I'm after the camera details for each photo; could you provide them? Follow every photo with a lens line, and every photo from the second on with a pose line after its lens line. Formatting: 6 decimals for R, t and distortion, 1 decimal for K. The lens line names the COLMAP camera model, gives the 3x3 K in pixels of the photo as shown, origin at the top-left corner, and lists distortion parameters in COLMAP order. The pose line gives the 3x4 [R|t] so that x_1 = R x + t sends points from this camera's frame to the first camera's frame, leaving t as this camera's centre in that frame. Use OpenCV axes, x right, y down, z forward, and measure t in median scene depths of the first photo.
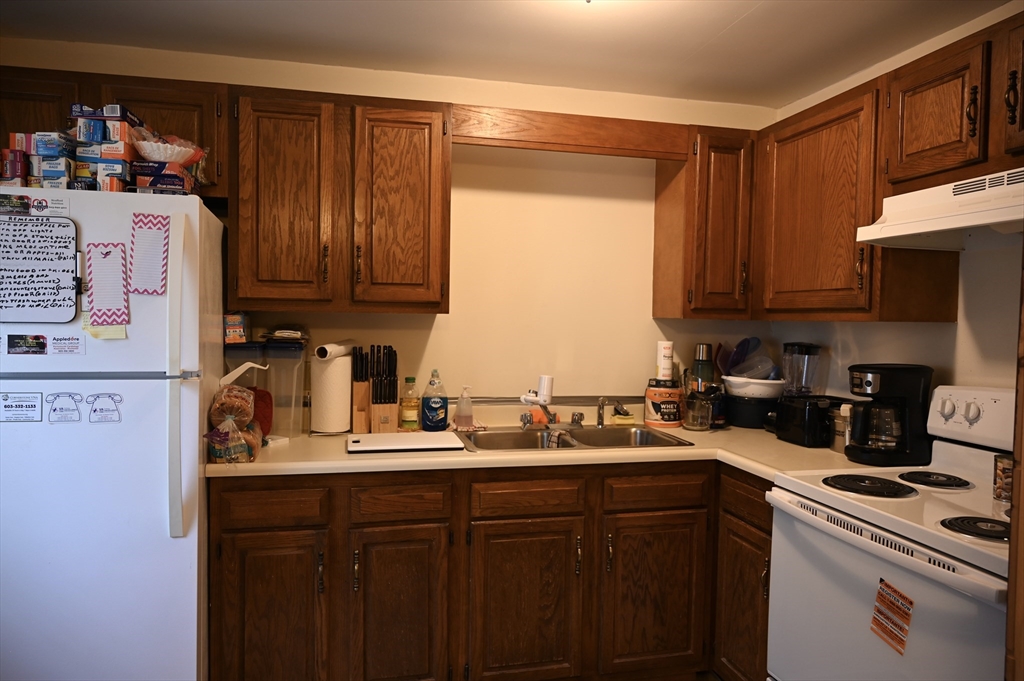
lens RADIAL K [[678.0, 0, 509.2], [0, 678.0, 343.9], [0, 0, 1]] dist [-0.004004, 0.002155]
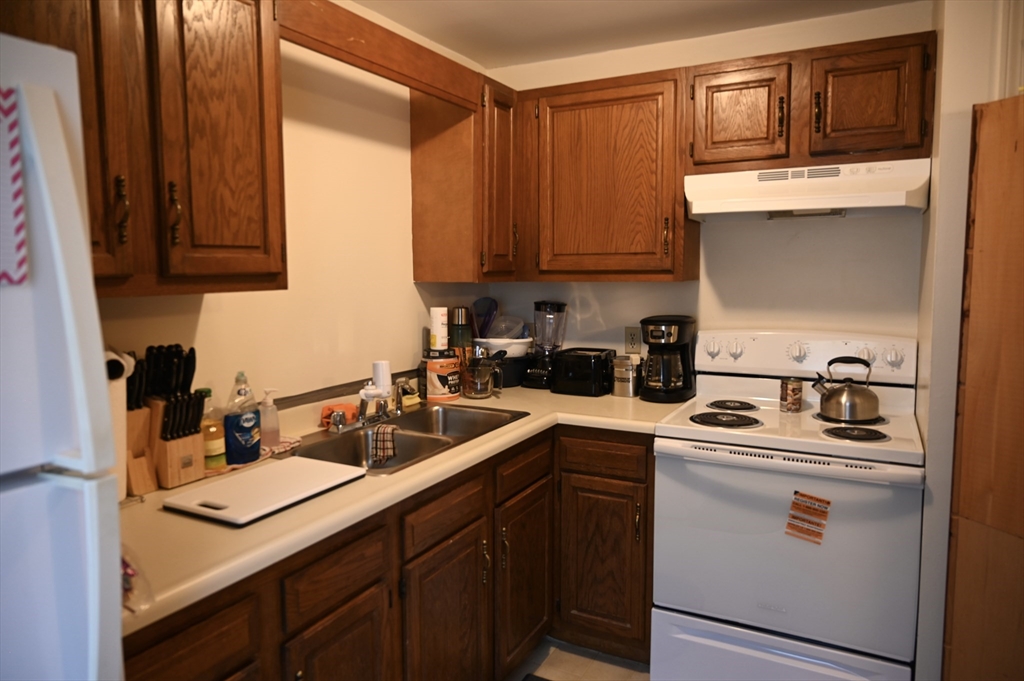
lens RADIAL K [[679.5, 0, 508.6], [0, 679.5, 335.0], [0, 0, 1]] dist [-0.009066, 0.002487]
pose [[0.662508, -0.093996, 0.743134, -0.487966], [0.048109, 0.995387, 0.083013, -0.048049], [-0.747509, -0.019245, 0.663973, 0.396620]]
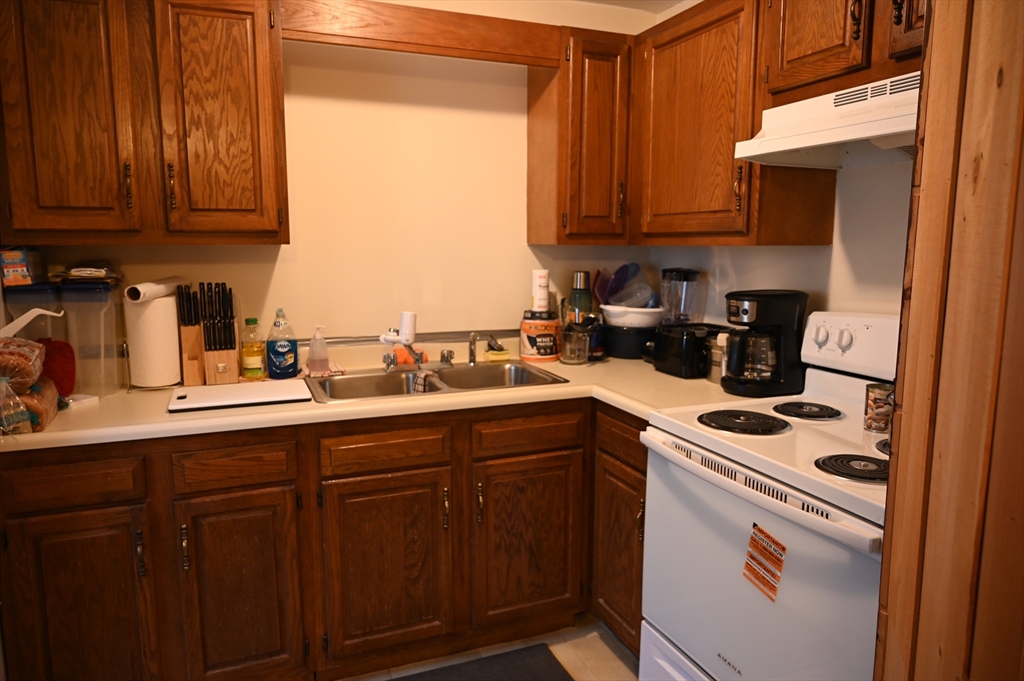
lens RADIAL K [[679.2, 0, 507.8], [0, 679.2, 337.8], [0, 0, 1]] dist [-0.006863, 0.003269]
pose [[0.988377, -0.036824, 0.147494, 0.056821], [0.021758, 0.994496, 0.102486, -0.009327], [-0.150456, -0.098085, 0.983739, 0.104701]]
